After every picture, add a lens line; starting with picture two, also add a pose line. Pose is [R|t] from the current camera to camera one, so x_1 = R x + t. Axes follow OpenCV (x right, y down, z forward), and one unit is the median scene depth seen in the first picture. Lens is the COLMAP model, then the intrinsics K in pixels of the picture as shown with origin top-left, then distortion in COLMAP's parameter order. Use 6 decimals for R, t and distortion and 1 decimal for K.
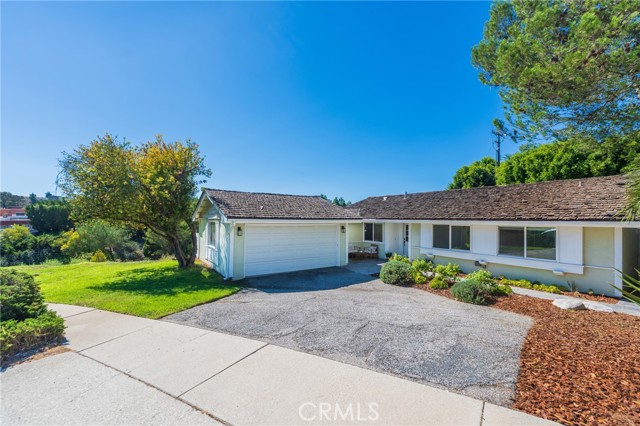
lens RADIAL K [[260.0, 0, 320.0], [0, 260.0, 213.0], [0, 0, 1]] dist [-0.000878, -0.000181]
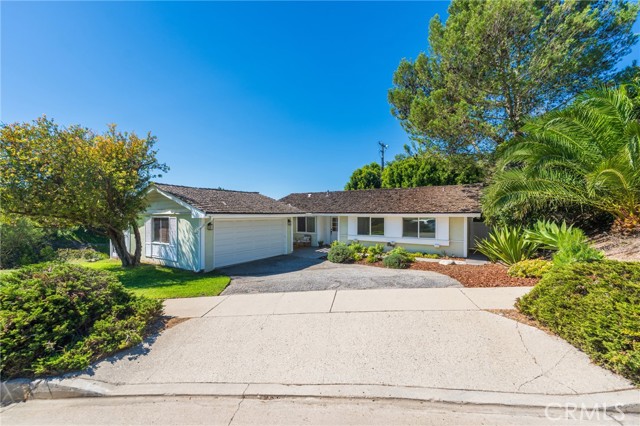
lens RADIAL K [[260.0, 0, 320.0], [0, 260.0, 213.0], [0, 0, 1]] dist [-0.000878, -0.000181]
pose [[0.919049, -0.007705, 0.394068, -0.252070], [-0.001094, 0.999755, 0.022099, -0.004737], [-0.394142, -0.020742, 0.918816, -0.121084]]
